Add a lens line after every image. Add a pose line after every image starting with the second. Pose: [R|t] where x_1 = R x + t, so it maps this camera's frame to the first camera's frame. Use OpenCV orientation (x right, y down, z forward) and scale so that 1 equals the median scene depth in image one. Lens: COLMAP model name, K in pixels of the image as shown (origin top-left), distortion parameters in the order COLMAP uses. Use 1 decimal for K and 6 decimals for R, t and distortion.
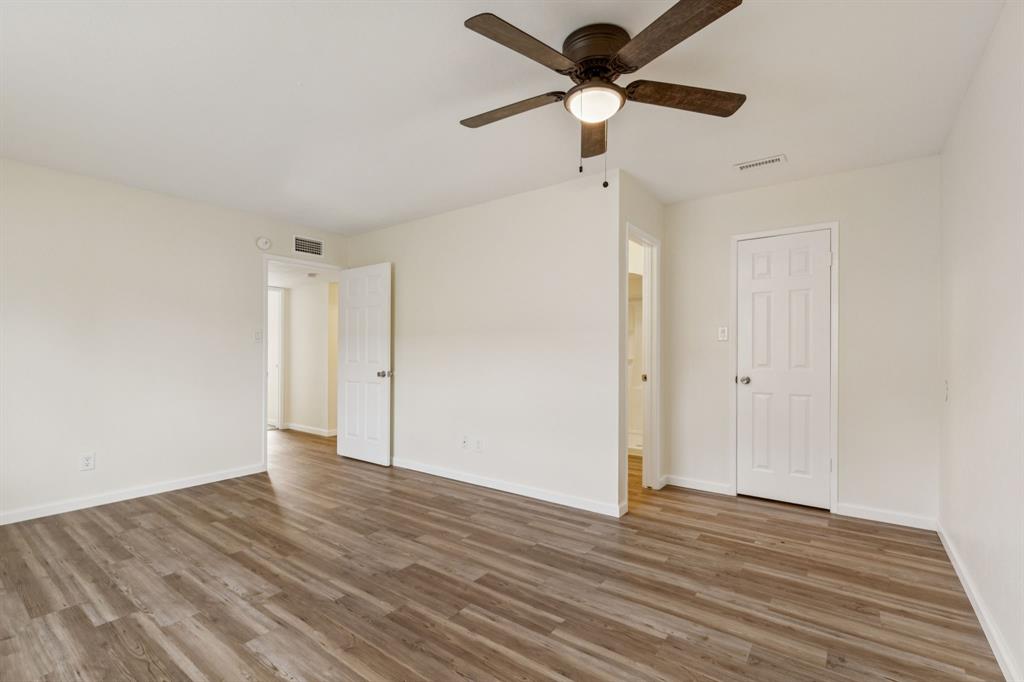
lens RADIAL K [[460.8, 0, 508.5], [0, 460.8, 339.2], [0, 0, 1]] dist [0.009451, -0.002068]
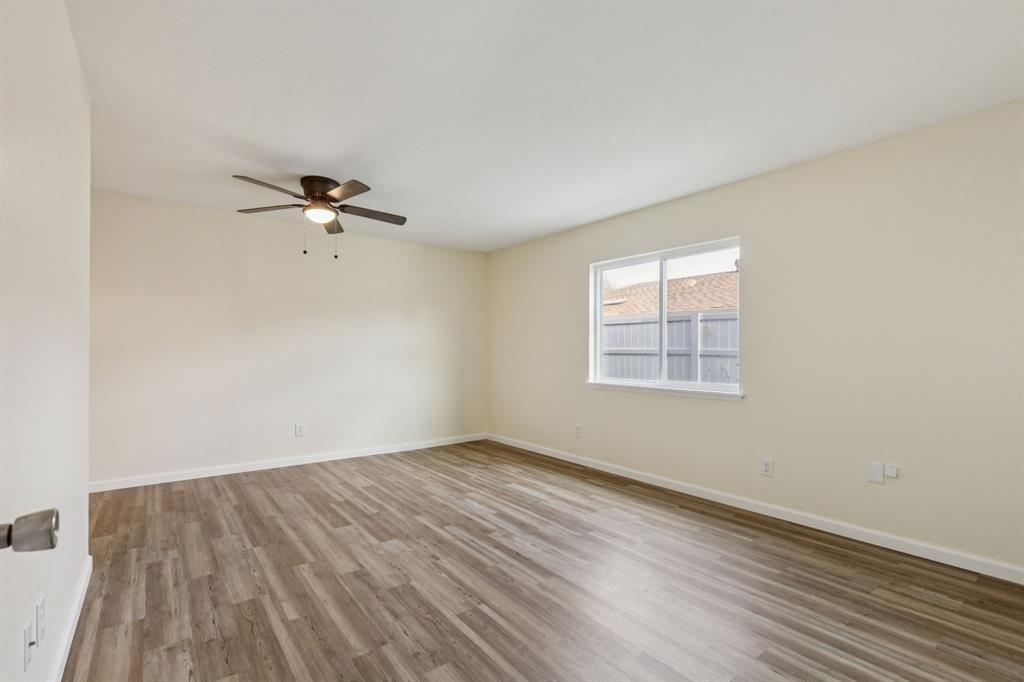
lens RADIAL K [[460.8, 0, 514.6], [0, 460.8, 345.8], [0, 0, 1]] dist [0.009451, -0.002068]
pose [[-0.967757, -0.003650, 0.251858, -0.812948], [-0.013907, 0.999144, -0.038960, 0.053833], [-0.251500, -0.041206, -0.966980, 2.068284]]
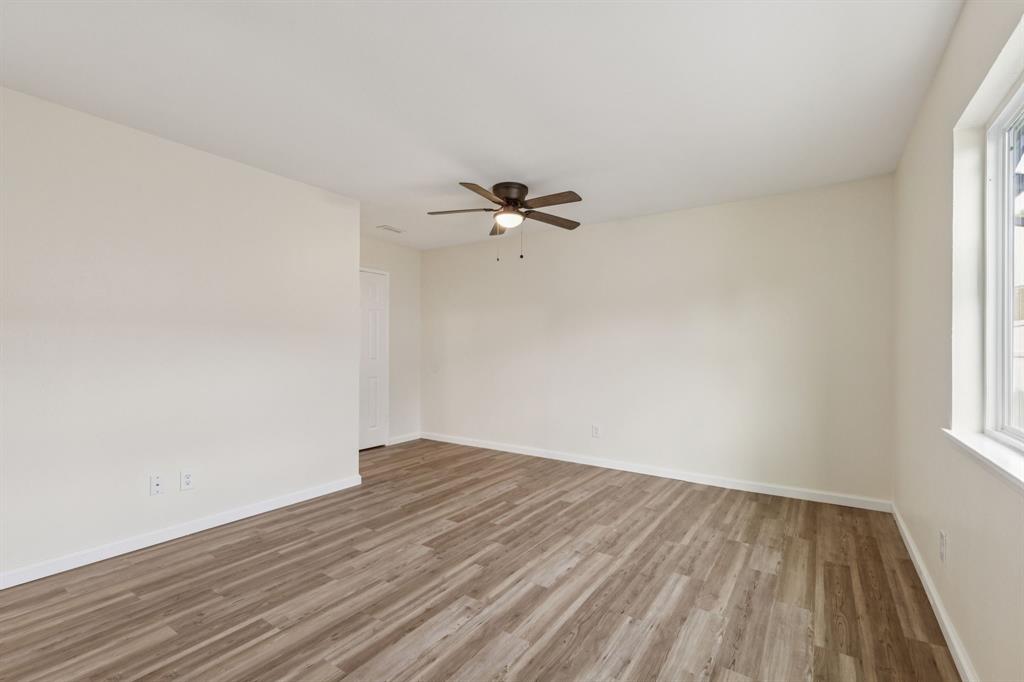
lens RADIAL K [[460.8, 0, 510.3], [0, 460.8, 346.7], [0, 0, 1]] dist [0.009451, -0.002068]
pose [[-0.054748, 0.004057, 0.998492, -1.352383], [-0.030184, 0.999528, -0.005716, 0.014110], [-0.998044, -0.030452, -0.054599, 0.887958]]
